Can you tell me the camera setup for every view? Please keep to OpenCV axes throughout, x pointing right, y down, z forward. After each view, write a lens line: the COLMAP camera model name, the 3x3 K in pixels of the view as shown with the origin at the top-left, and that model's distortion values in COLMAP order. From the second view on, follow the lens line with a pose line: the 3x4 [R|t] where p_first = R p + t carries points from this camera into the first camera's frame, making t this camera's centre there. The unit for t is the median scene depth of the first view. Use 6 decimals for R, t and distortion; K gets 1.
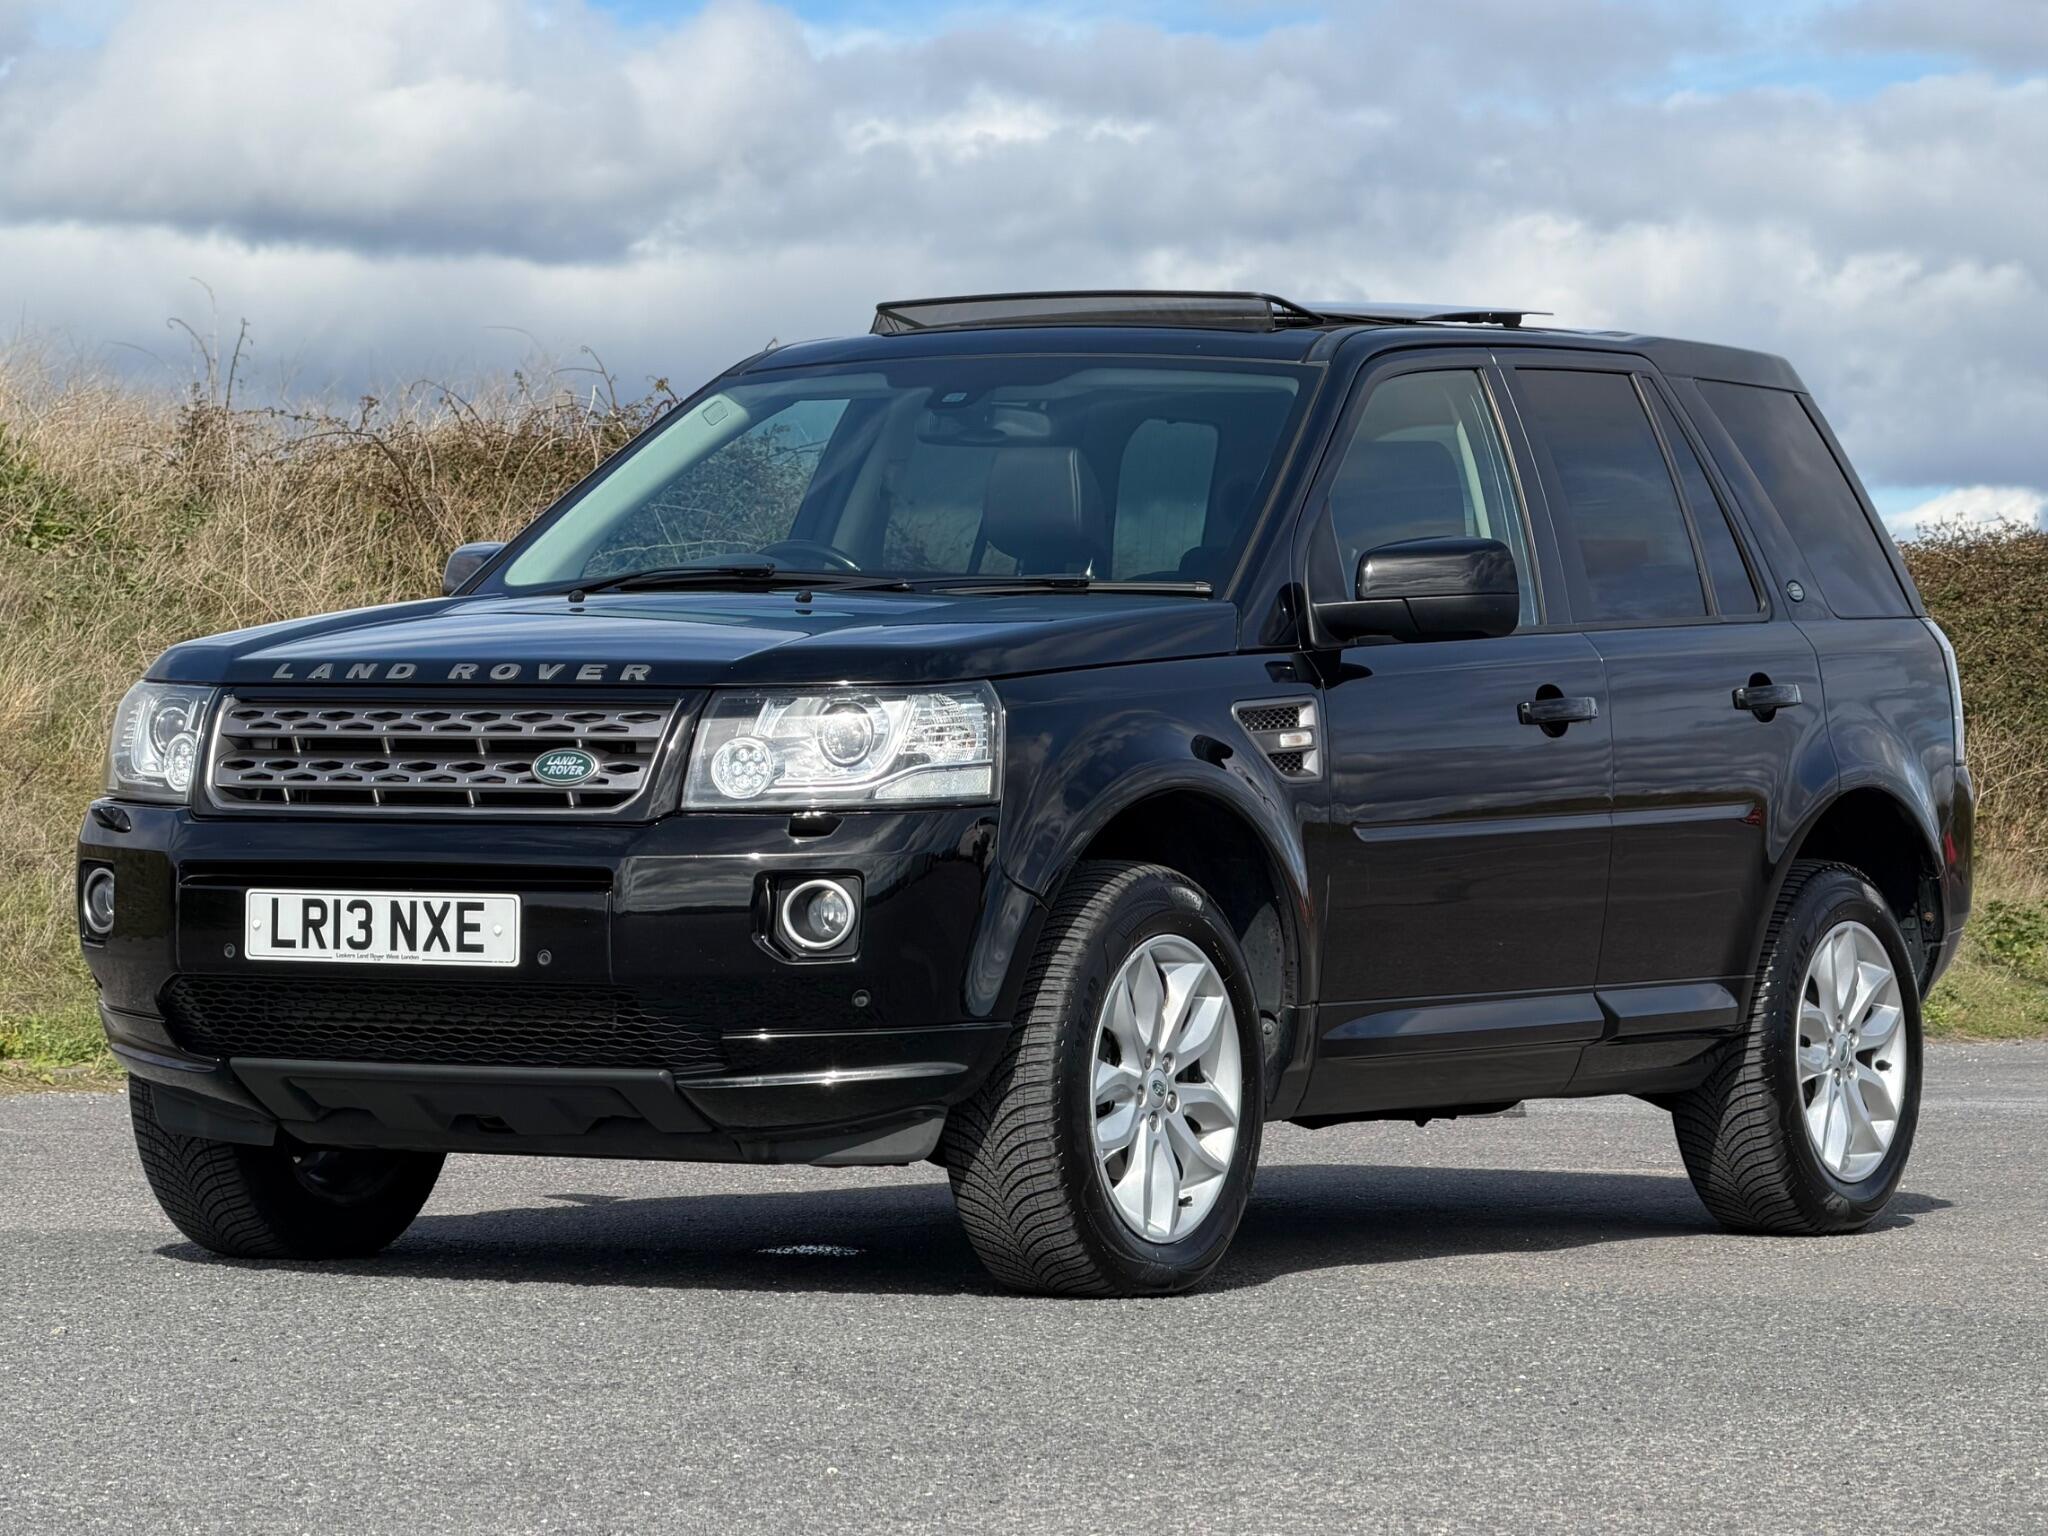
lens RADIAL K [[8089.6, 0, 1024.0], [0, 8089.6, 768.0], [0, 0, 1]] dist [0.102455, 2.506465]
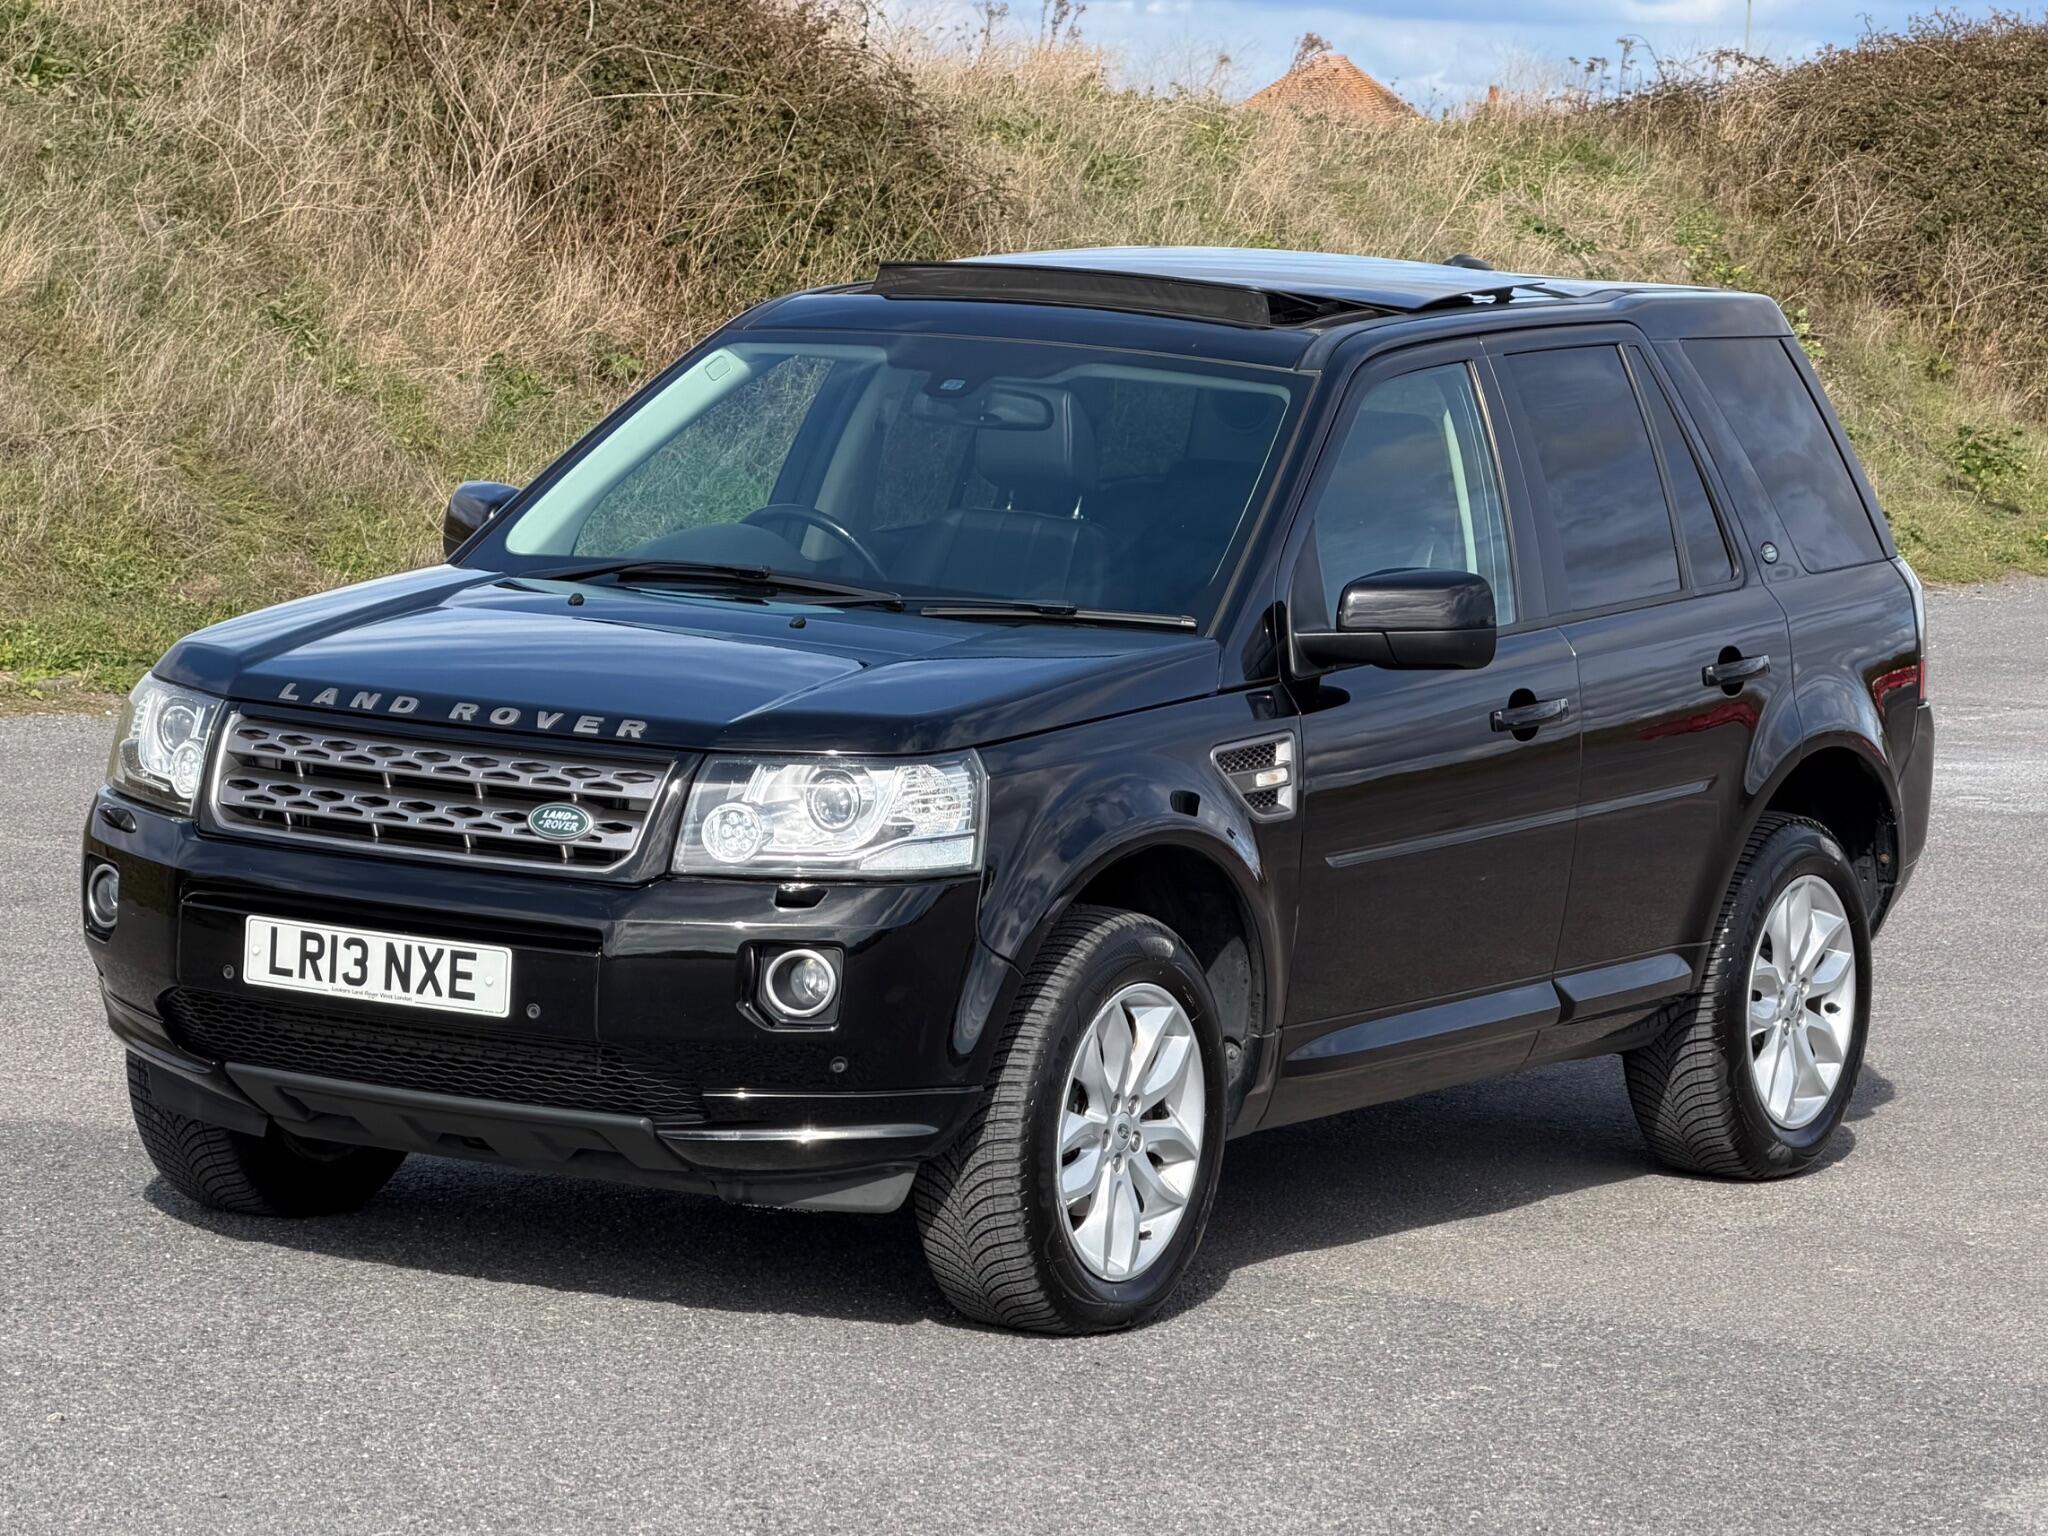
lens RADIAL K [[8075.9, 0, 892.8], [0, 8075.9, 771.2], [0, 0, 1]] dist [0.104509, 1.744563]
pose [[0.999126, 0.040604, -0.009956, -0.004308], [-0.039395, 0.994113, 0.100928, -0.107968], [0.013996, -0.100448, 0.994844, -0.019484]]
